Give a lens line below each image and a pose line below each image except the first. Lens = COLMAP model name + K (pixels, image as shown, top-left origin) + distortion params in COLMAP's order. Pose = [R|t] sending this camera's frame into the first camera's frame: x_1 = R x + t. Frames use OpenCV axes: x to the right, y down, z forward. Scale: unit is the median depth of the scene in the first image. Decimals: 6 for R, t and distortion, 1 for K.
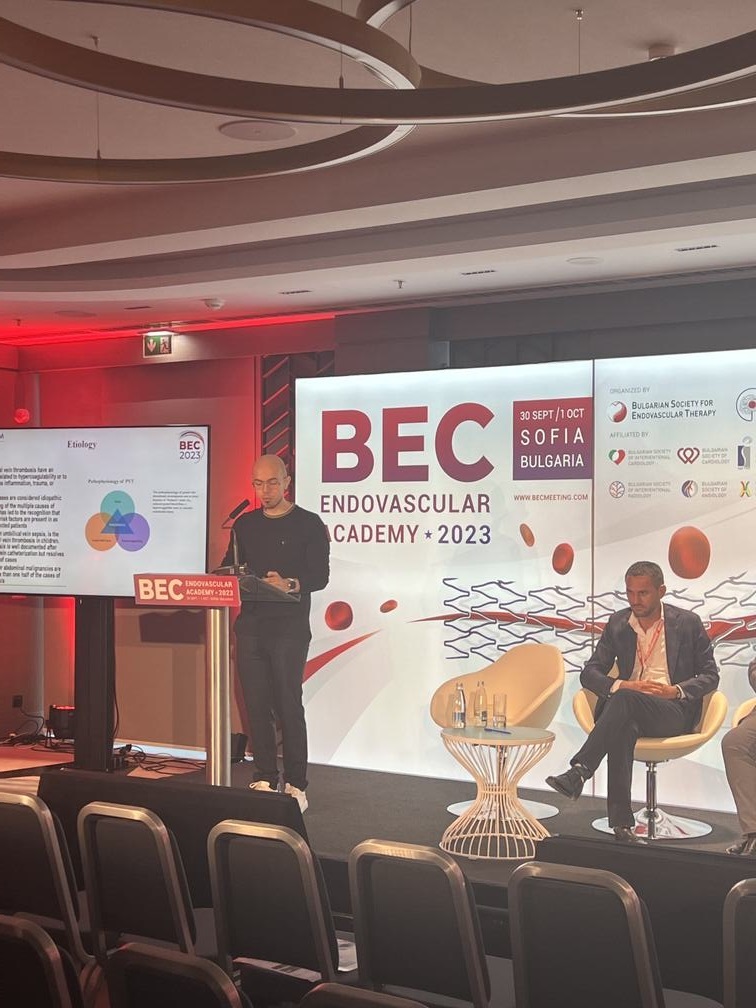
lens RADIAL K [[1575.7, 0, 378.0], [0, 1575.7, 504.0], [0, 0, 1]] dist [0.291973, -0.035566]
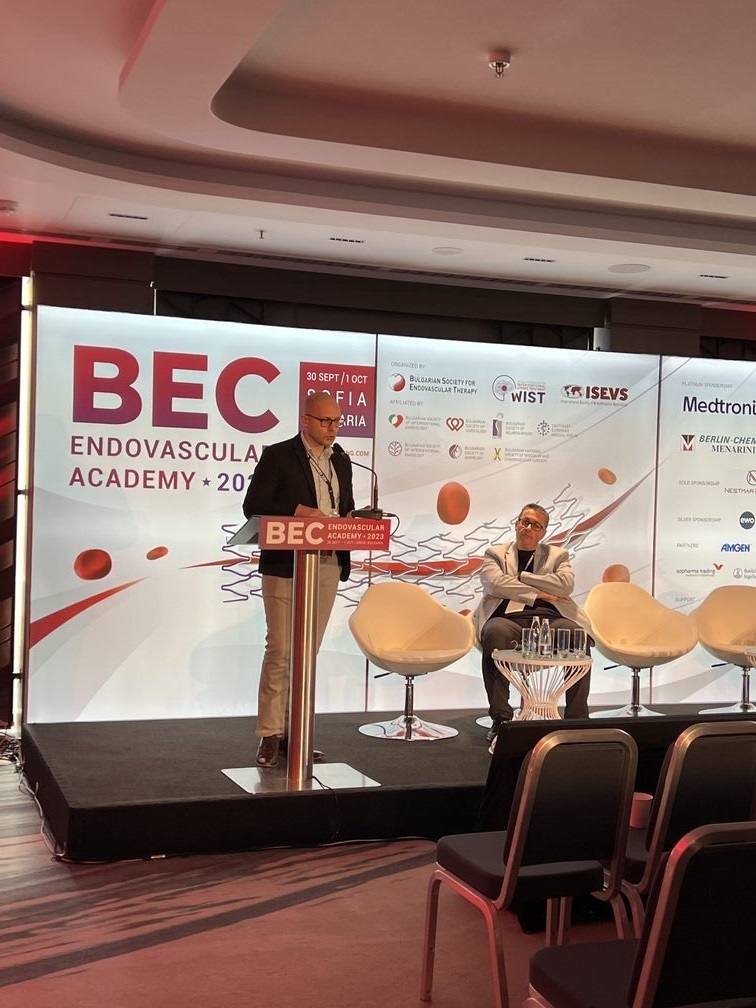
lens RADIAL K [[1287.0, 0, 378.0], [0, 1287.0, 504.0], [0, 0, 1]] dist [0.236019, -0.008700]
pose [[0.575613, 0.017268, 0.817540, -0.592051], [-0.037028, 0.999302, 0.004964, 0.025652], [-0.816883, -0.033129, 0.575851, 0.431776]]
